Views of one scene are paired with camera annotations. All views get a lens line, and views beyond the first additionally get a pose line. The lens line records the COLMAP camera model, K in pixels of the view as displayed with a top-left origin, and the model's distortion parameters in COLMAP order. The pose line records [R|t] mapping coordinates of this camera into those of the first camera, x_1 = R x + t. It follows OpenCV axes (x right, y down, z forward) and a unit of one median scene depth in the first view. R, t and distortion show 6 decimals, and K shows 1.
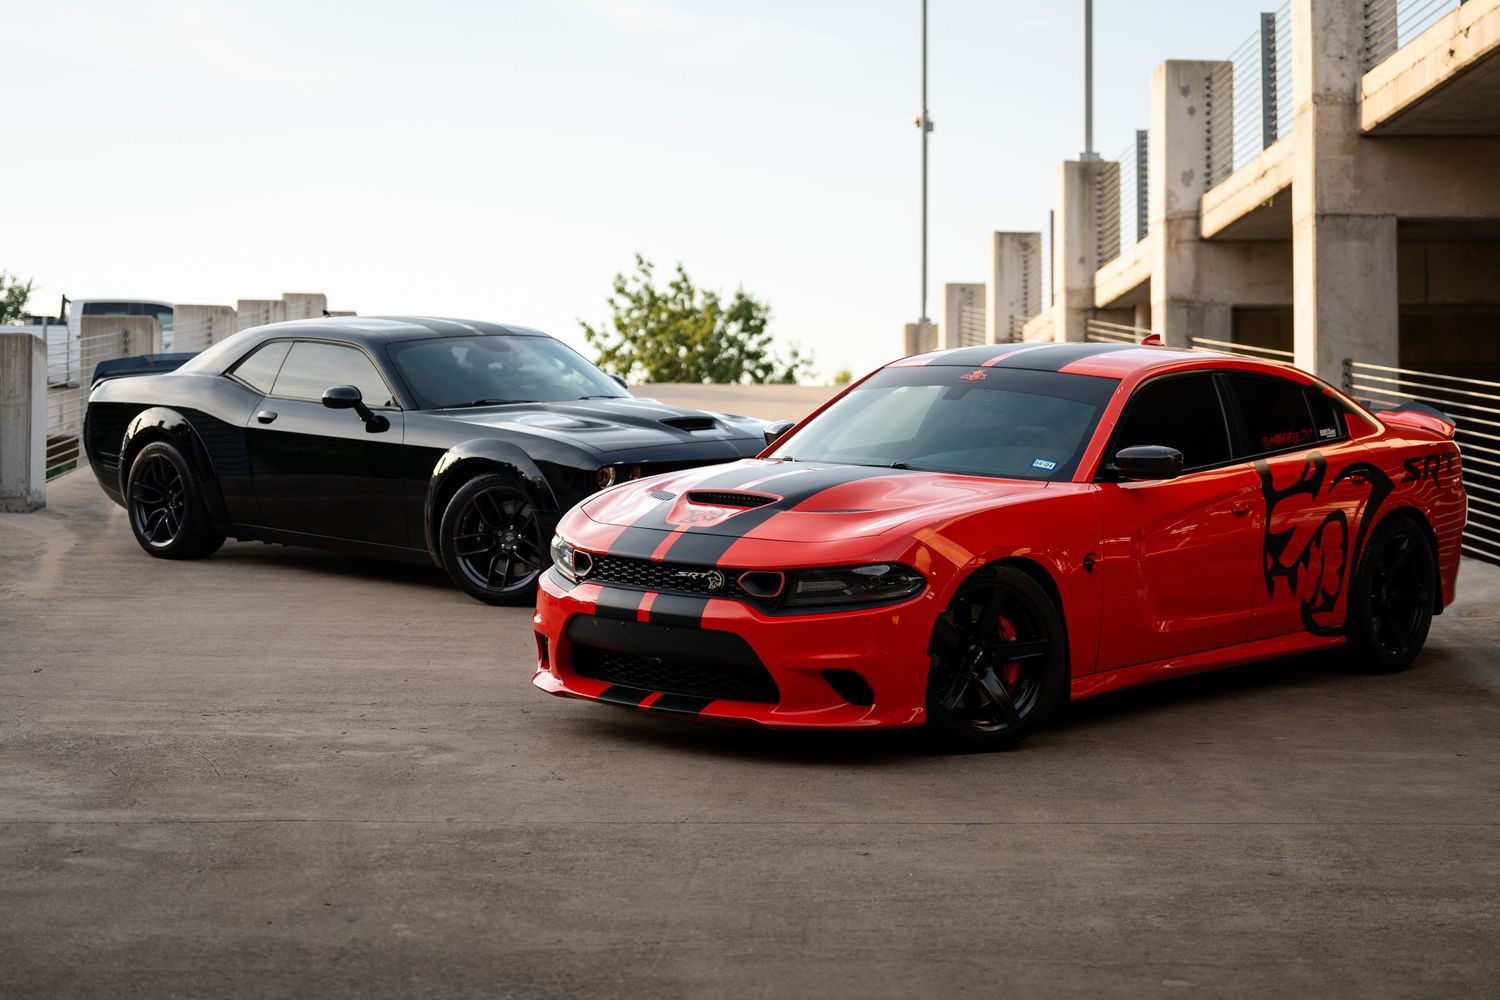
lens RADIAL K [[2996.3, 0, 738.3], [0, 2996.3, 498.7], [0, 0, 1]] dist [-0.001789, 0.000000]
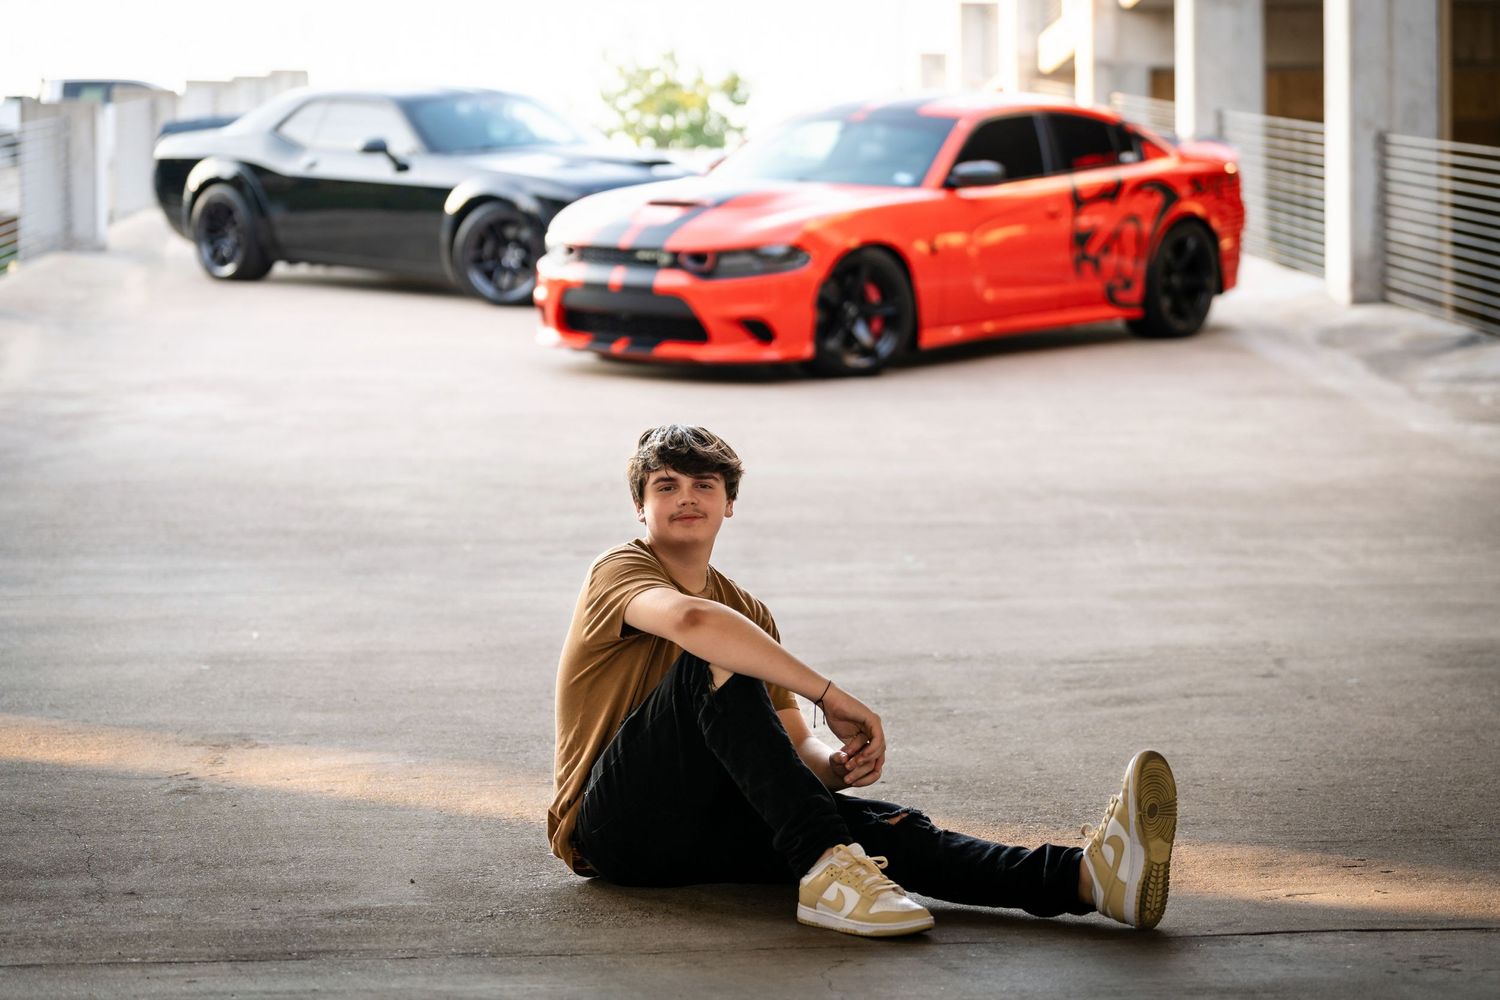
lens RADIAL K [[3431.8, 0, 752.7], [0, 3431.8, 495.6], [0, 0, 1]] dist [0.031655, 0.000000]
pose [[0.999951, -0.009730, 0.001990, 0.027056], [0.009607, 0.998450, 0.054814, 0.045787], [-0.002520, -0.054792, 0.998495, -0.569915]]
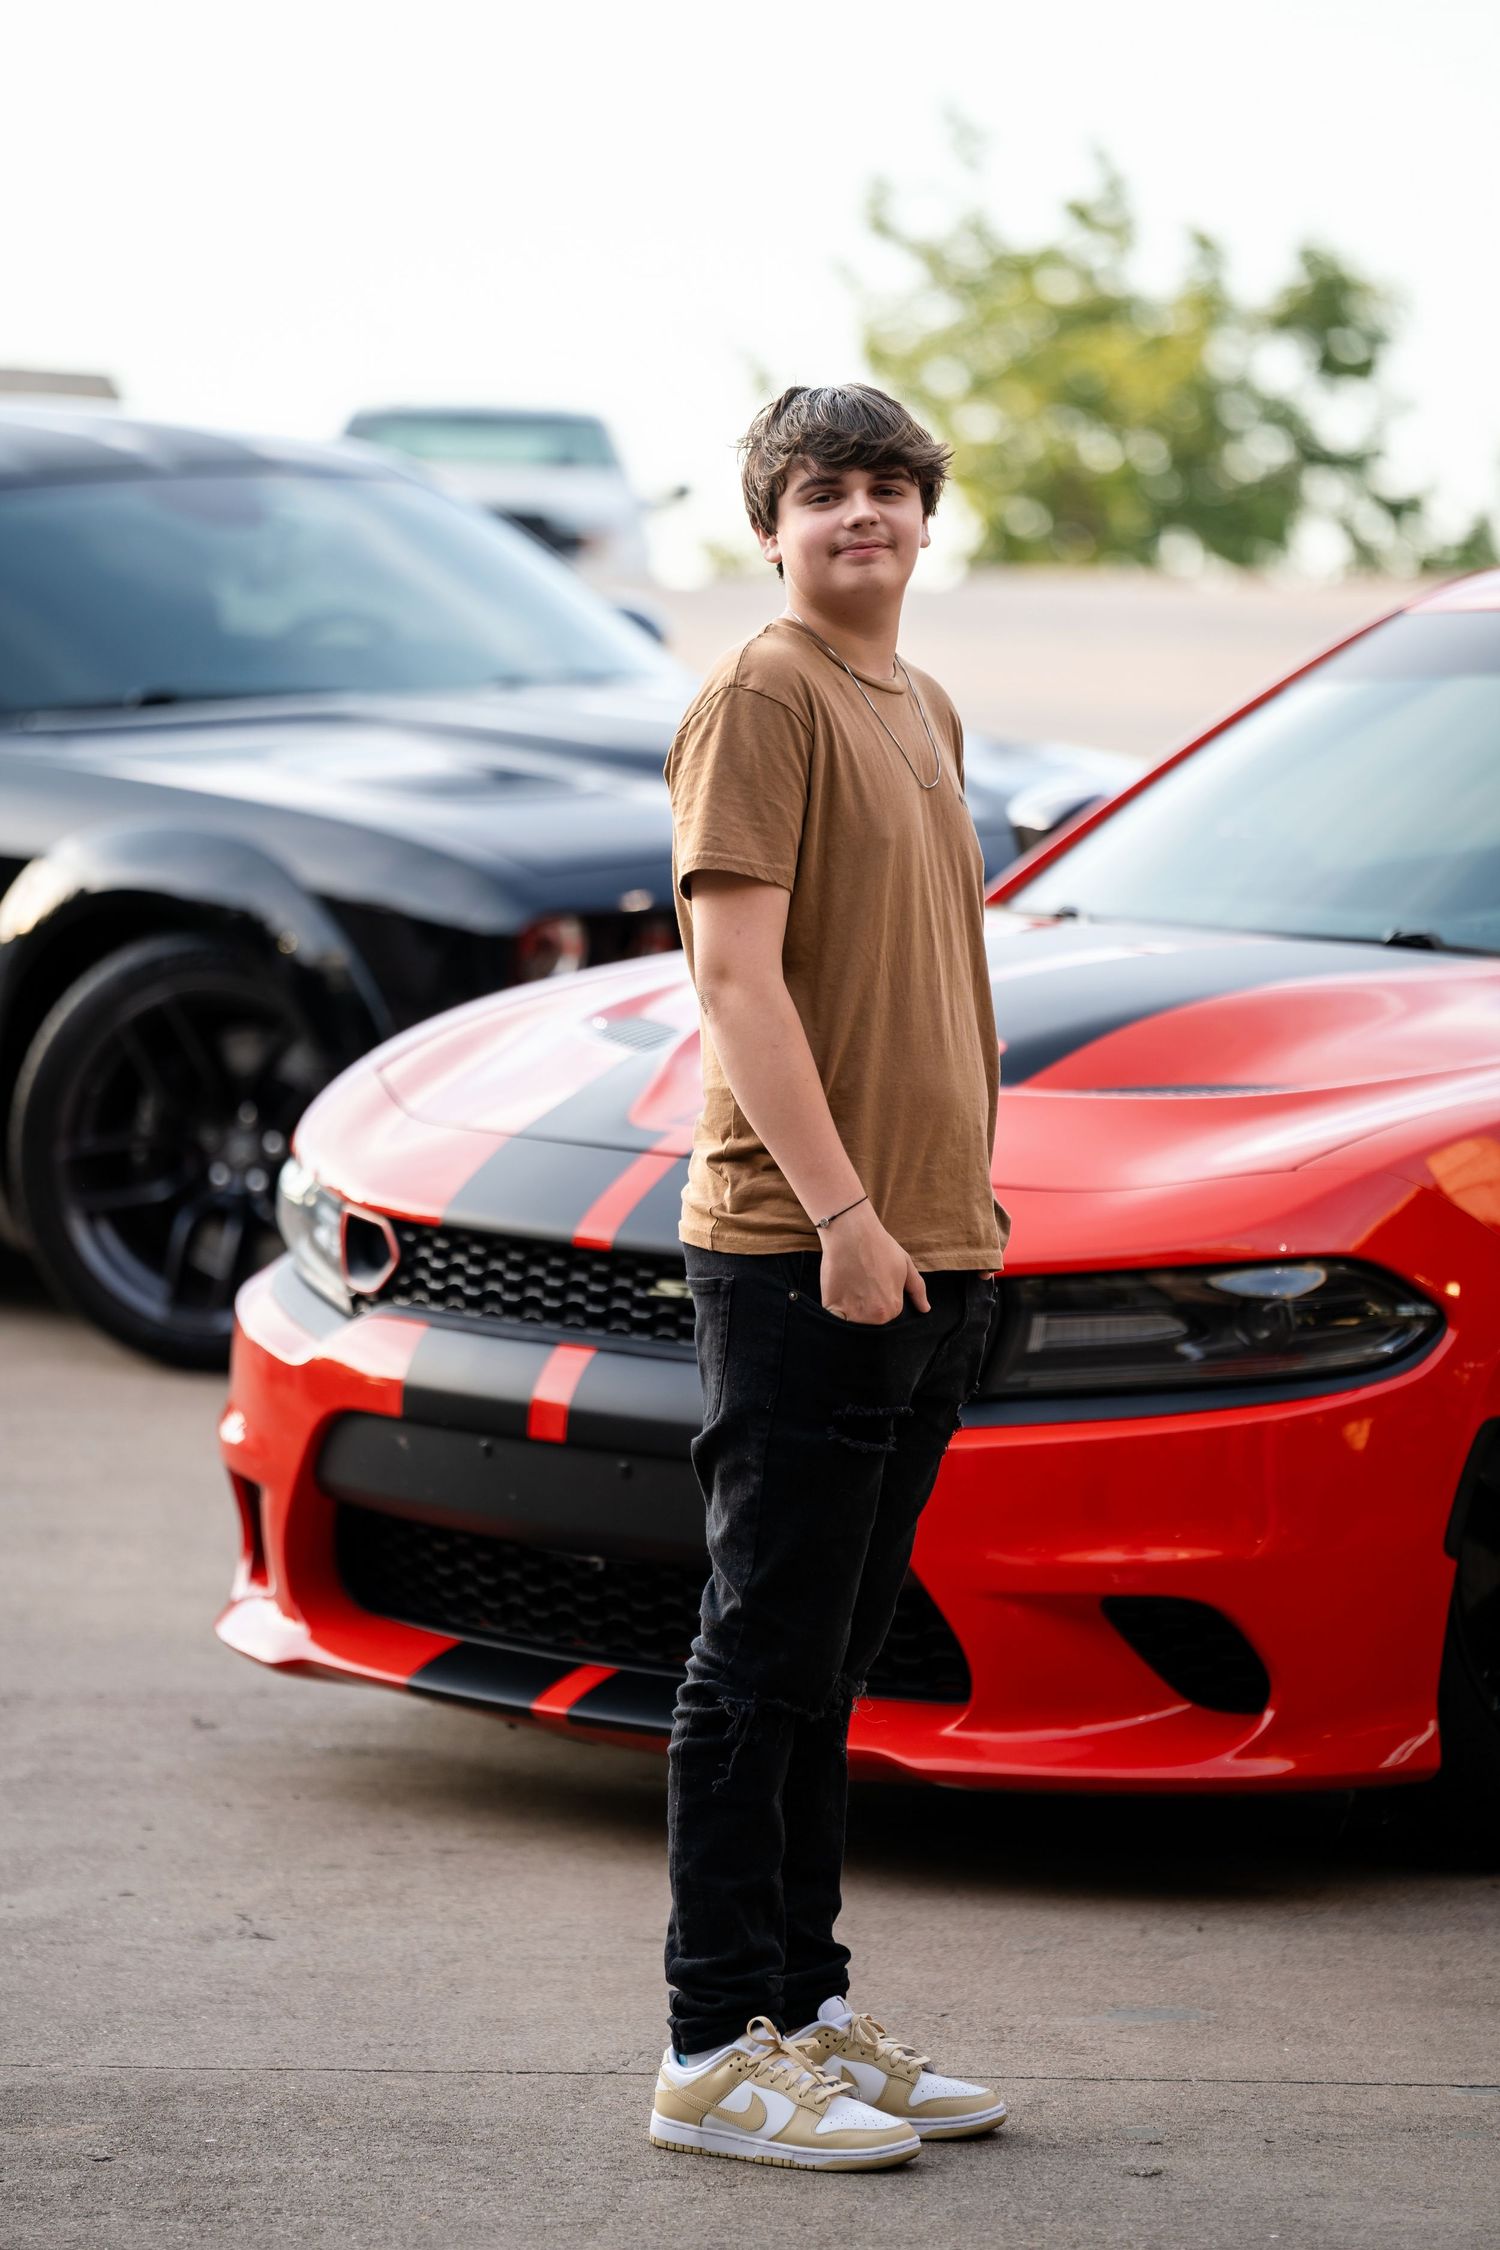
lens RADIAL K [[11039.1, 0, 750.3], [0, 11039.1, 1126.4], [0, 0, 1]] dist [-0.128923, 0.000000]
pose [[0.998151, 0.005473, -0.060544, 0.054229], [-0.004512, 0.999862, 0.015997, -0.009491], [0.060623, -0.015695, 0.998037, -0.138564]]
